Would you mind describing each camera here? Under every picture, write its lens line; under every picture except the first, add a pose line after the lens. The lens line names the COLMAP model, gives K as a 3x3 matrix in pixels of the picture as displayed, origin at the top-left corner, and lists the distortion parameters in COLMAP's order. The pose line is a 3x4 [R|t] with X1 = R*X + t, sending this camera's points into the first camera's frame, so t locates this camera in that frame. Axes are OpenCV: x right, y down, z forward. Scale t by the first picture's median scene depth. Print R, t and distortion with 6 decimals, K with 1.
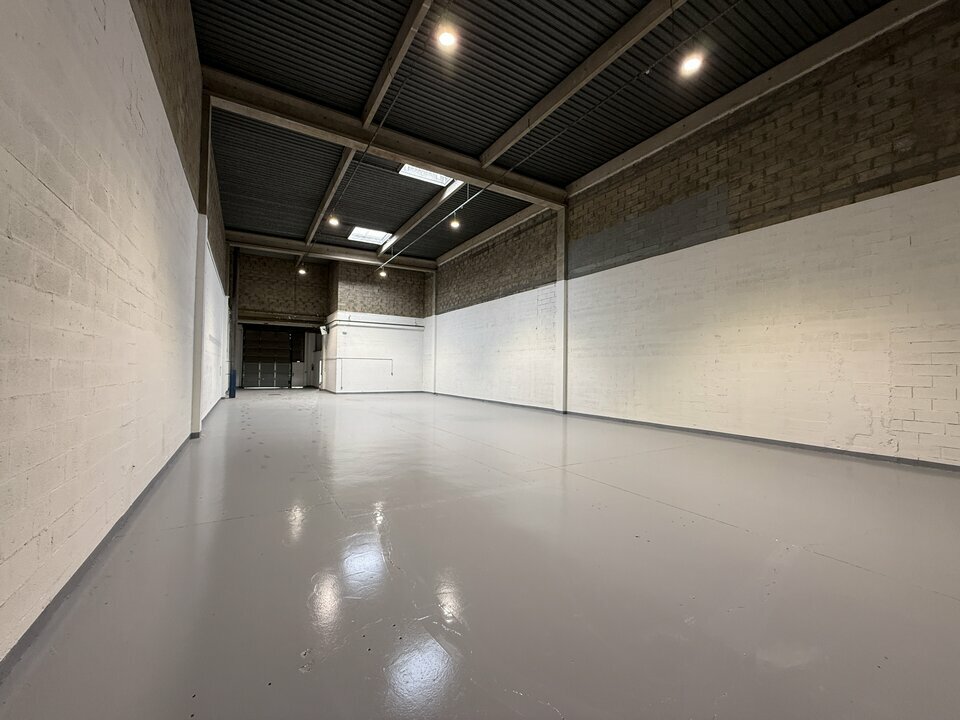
lens RADIAL K [[384.7, 0, 479.9], [0, 384.7, 365.0], [0, 0, 1]] dist [-0.000953, -0.000060]
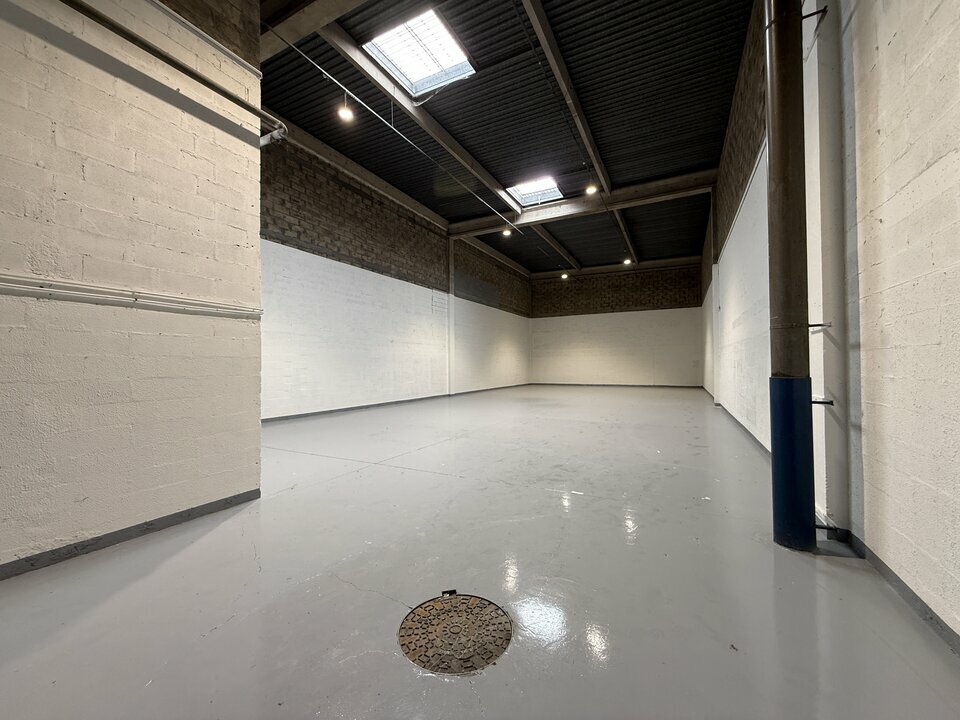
lens RADIAL K [[384.7, 0, 480.8], [0, 384.7, 358.1], [0, 0, 1]] dist [-0.000953, -0.000060]
pose [[-0.520898, 0.005097, 0.853604, -0.758885], [-0.009944, 0.999878, -0.012039, 0.007989], [-0.853561, -0.014759, -0.520784, 1.277009]]
